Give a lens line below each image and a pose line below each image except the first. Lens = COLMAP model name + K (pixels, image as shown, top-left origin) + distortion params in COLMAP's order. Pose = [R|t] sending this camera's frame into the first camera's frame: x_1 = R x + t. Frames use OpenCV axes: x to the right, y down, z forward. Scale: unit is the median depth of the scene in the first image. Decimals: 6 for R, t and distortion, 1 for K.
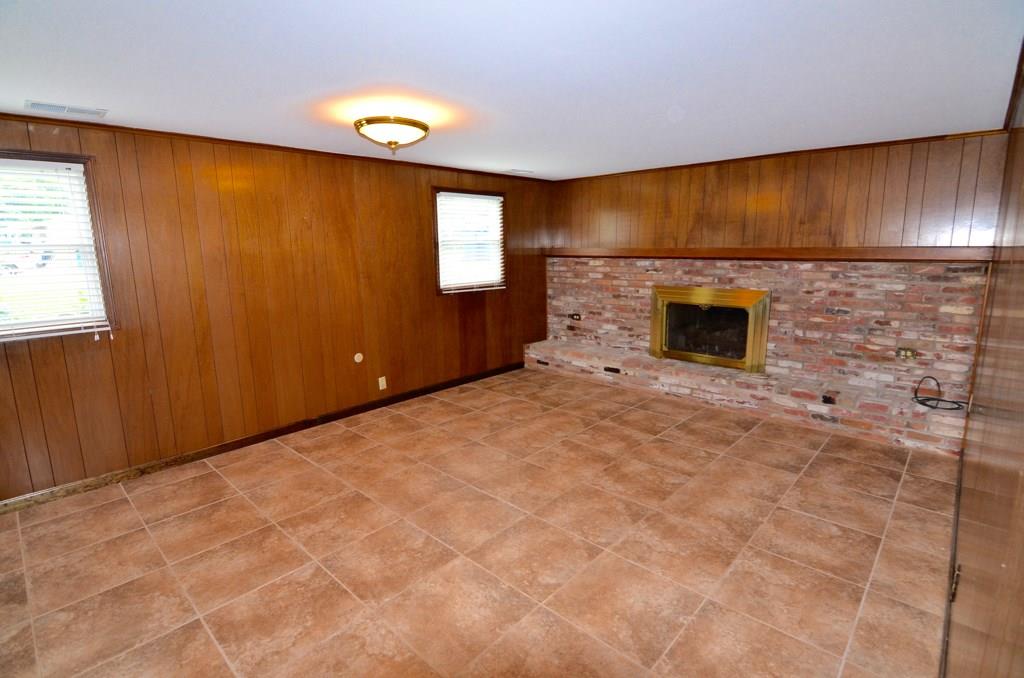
lens RADIAL K [[502.3, 0, 508.8], [0, 502.3, 337.7], [0, 0, 1]] dist [-0.010224, -0.007265]
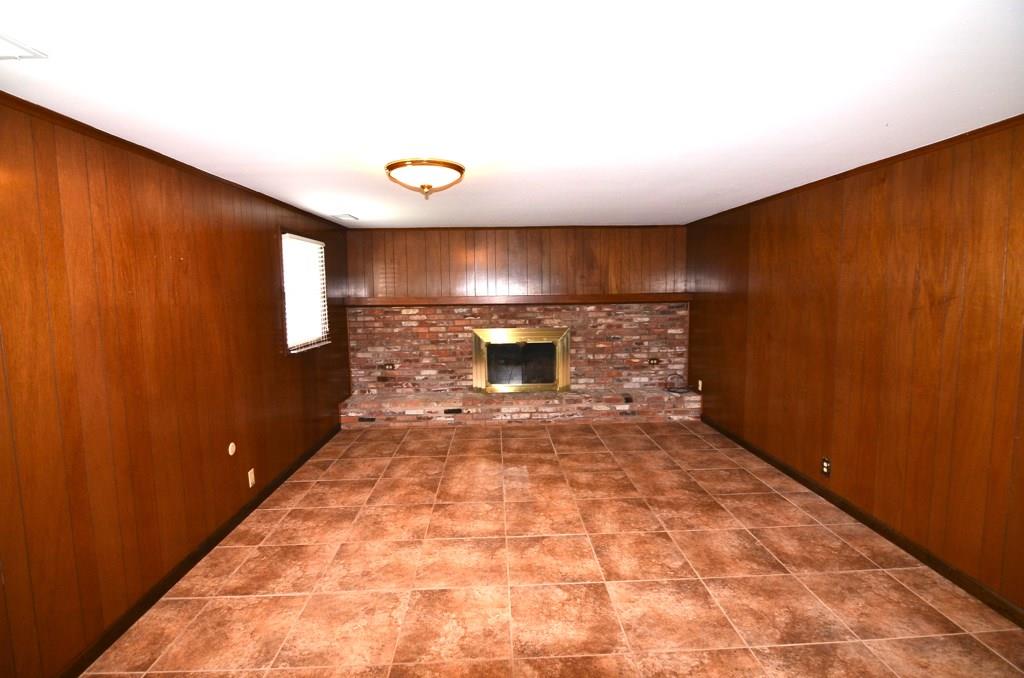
lens RADIAL K [[502.3, 0, 520.7], [0, 502.3, 334.3], [0, 0, 1]] dist [-0.010224, -0.007265]
pose [[0.693034, -0.064051, 0.718054, -0.544626], [0.136506, 0.989685, -0.043469, -0.037814], [-0.707863, 0.128144, 0.694629, 0.184250]]
